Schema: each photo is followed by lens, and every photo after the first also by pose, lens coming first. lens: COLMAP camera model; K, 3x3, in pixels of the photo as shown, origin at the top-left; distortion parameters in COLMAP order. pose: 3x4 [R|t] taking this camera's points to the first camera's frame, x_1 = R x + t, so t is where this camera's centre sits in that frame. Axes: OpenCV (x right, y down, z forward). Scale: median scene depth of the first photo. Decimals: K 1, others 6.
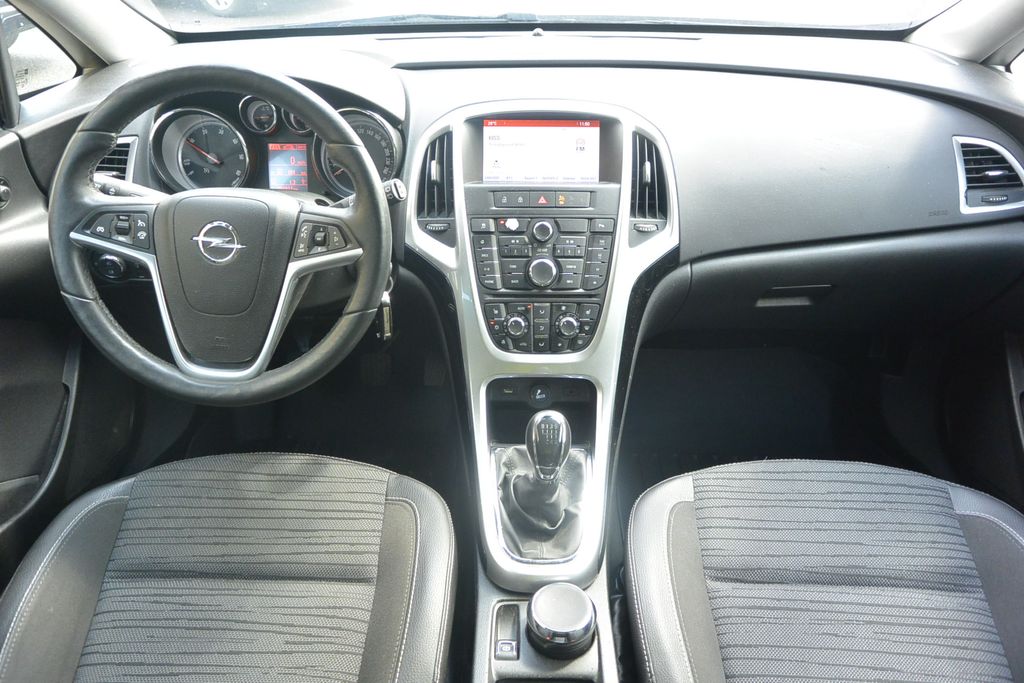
lens RADIAL K [[779.7, 0, 505.9], [0, 779.7, 339.5], [0, 0, 1]] dist [-0.006137, 0.012536]
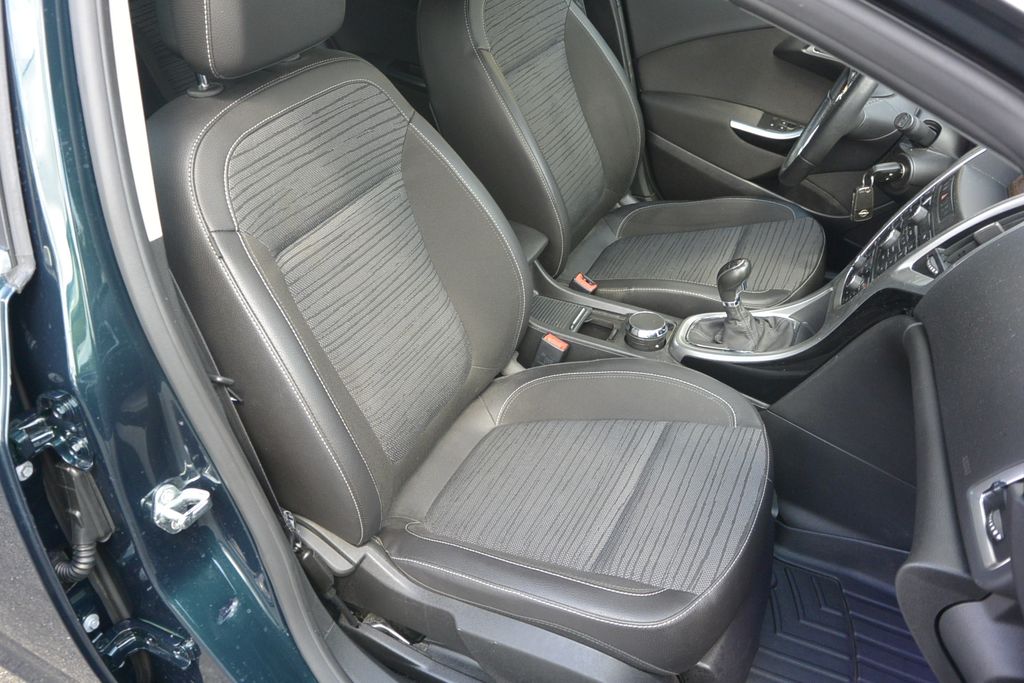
lens RADIAL K [[779.7, 0, 508.6], [0, 779.7, 335.6], [0, 0, 1]] dist [-0.006137, 0.012536]
pose [[-0.410789, 0.531143, -0.741040, 1.195440], [-0.459804, 0.581163, 0.671439, -0.514942], [0.787294, 0.616553, 0.005486, 0.640441]]
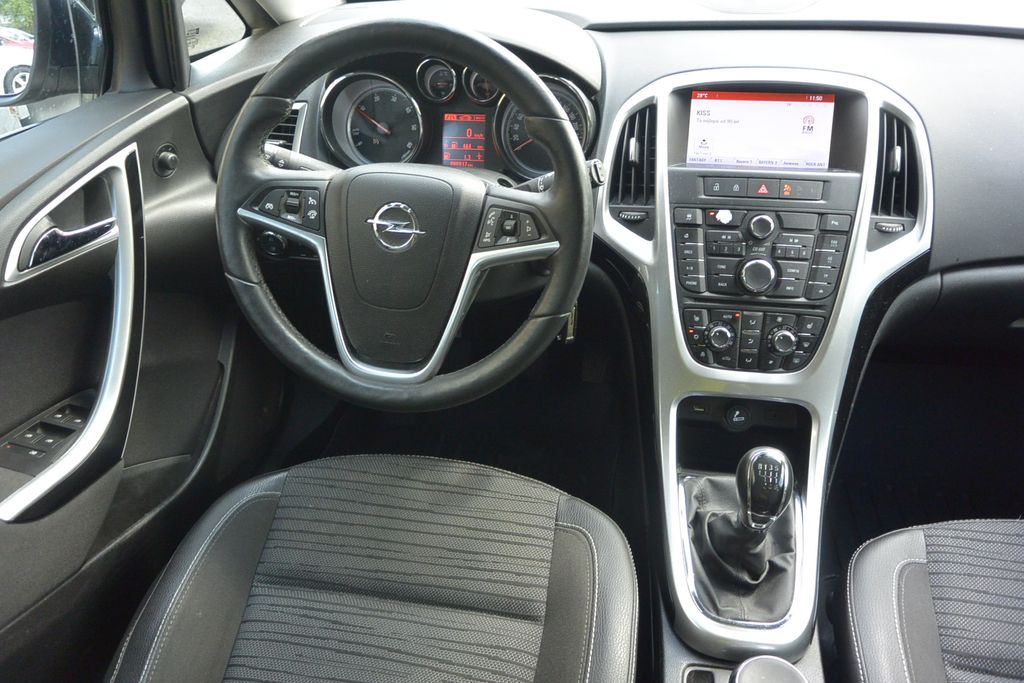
lens RADIAL K [[779.7, 0, 506.8], [0, 779.7, 339.9], [0, 0, 1]] dist [-0.006137, 0.012536]
pose [[0.986437, 0.066103, -0.150243, -0.088845], [-0.060725, 0.997348, 0.040114, -0.034169], [0.152496, -0.030447, 0.987835, 0.126008]]
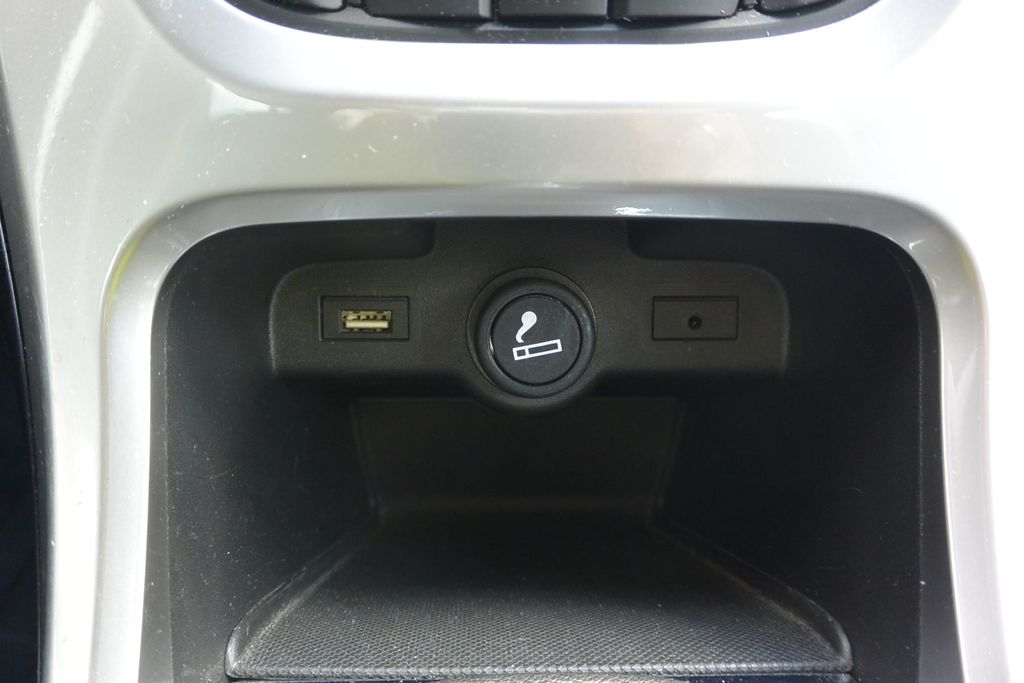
lens RADIAL K [[779.7, 0, 512.5], [0, 779.7, 336.6], [0, 0, 1]] dist [-0.006137, 0.012536]
pose [[0.998958, -0.009086, 0.044722, 0.032807], [0.005065, 0.995999, 0.089218, 0.057894], [-0.045353, -0.088898, 0.995008, 0.875117]]
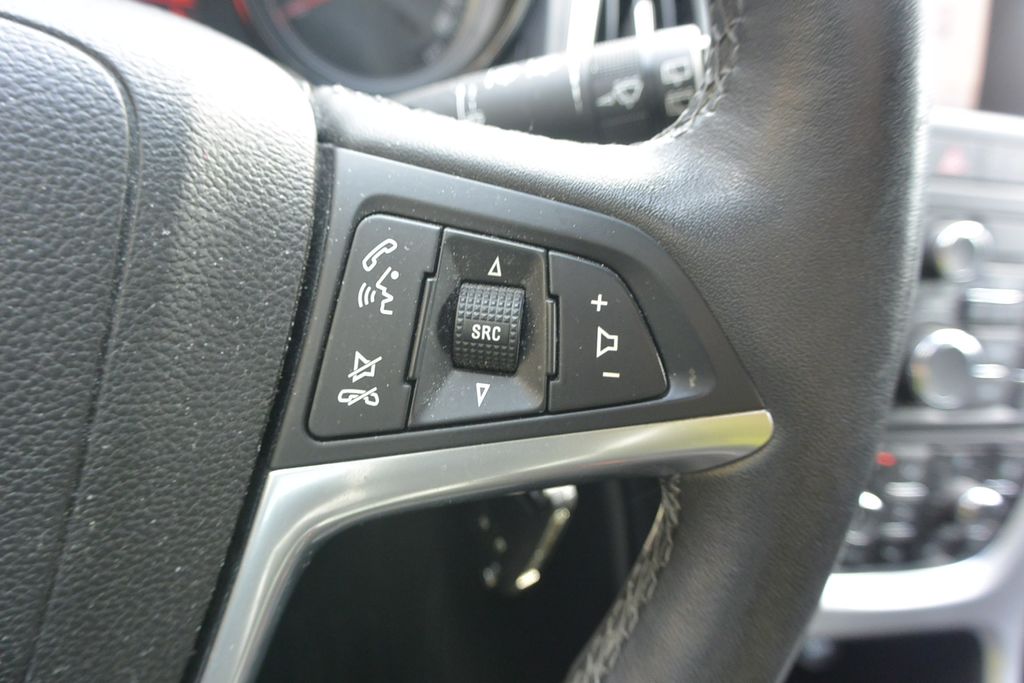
lens RADIAL K [[779.7, 0, 512.8], [0, 779.7, 339.1], [0, 0, 1]] dist [-0.006137, 0.012536]
pose [[0.954011, 0.016229, 0.299331, -0.239480], [-0.041797, 0.995981, 0.079212, -0.119070], [-0.296843, -0.088080, 0.950855, 0.721847]]
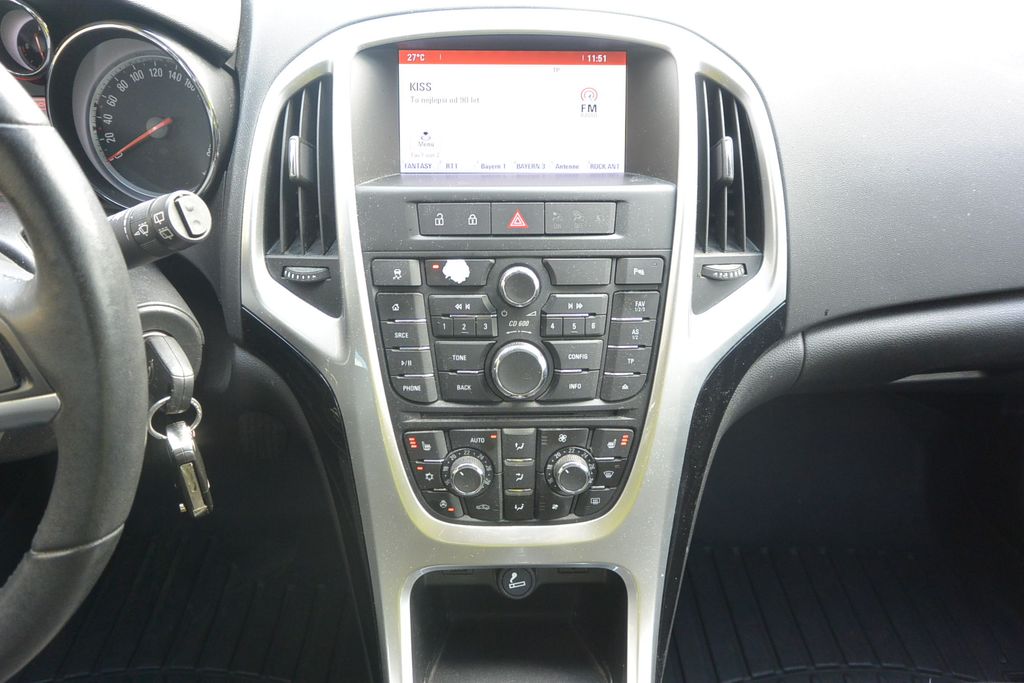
lens RADIAL K [[779.7, 0, 506.6], [0, 779.7, 336.4], [0, 0, 1]] dist [-0.006137, 0.012536]
pose [[0.998852, -0.015847, 0.045212, 0.016682], [0.012199, 0.996732, 0.079850, -0.145924], [-0.046329, -0.079206, 0.995781, 0.513041]]
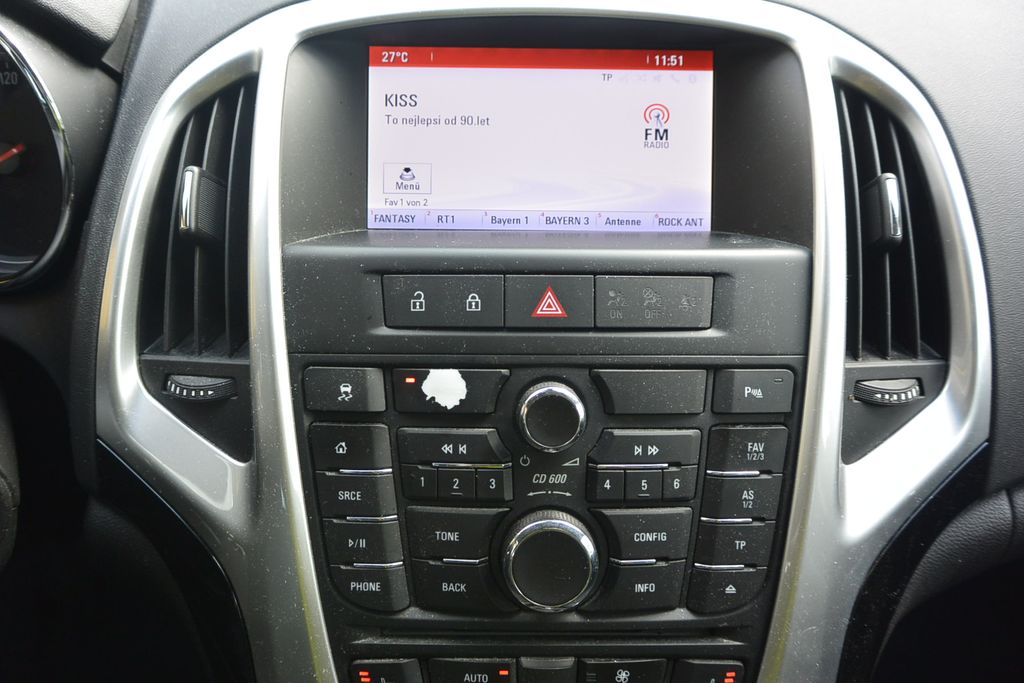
lens RADIAL K [[779.7, 0, 506.8], [0, 779.7, 338.6], [0, 0, 1]] dist [-0.006137, 0.012536]
pose [[0.999643, 0.000027, 0.026710, 0.023285], [0.000316, 0.999917, -0.012854, -0.162709], [-0.026708, 0.012858, 0.999561, 0.713754]]
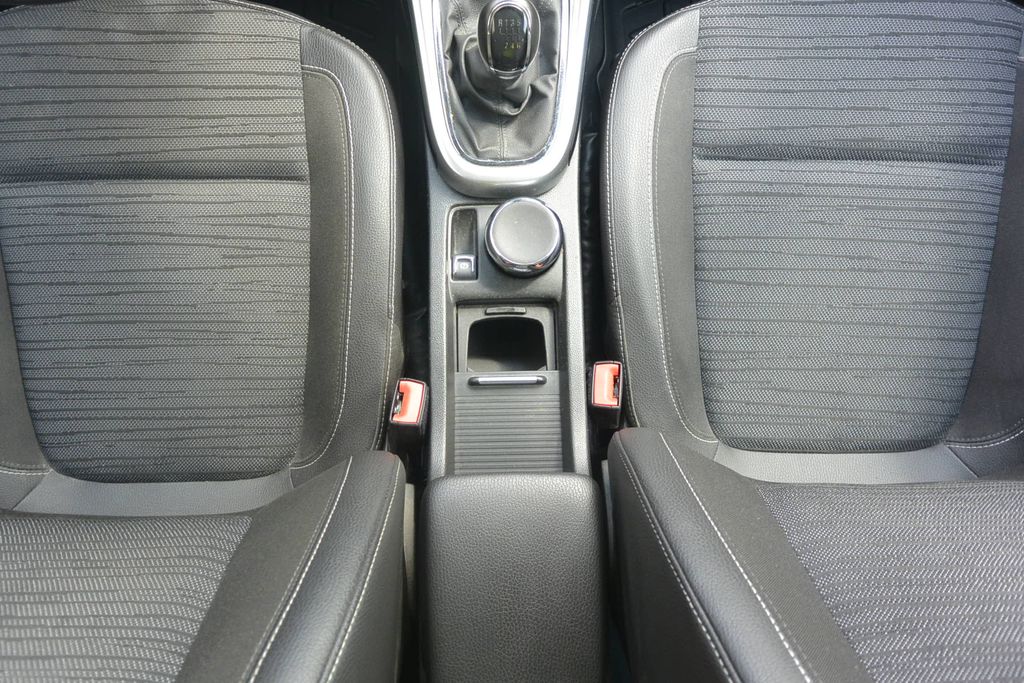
lens RADIAL K [[779.7, 0, 500.8], [0, 779.7, 336.9], [0, 0, 1]] dist [-0.006137, 0.012536]
pose [[0.999264, -0.035625, 0.014245, 0.023196], [0.011631, 0.635092, 0.772349, -0.218876], [-0.036562, -0.771614, 0.635039, 0.287202]]
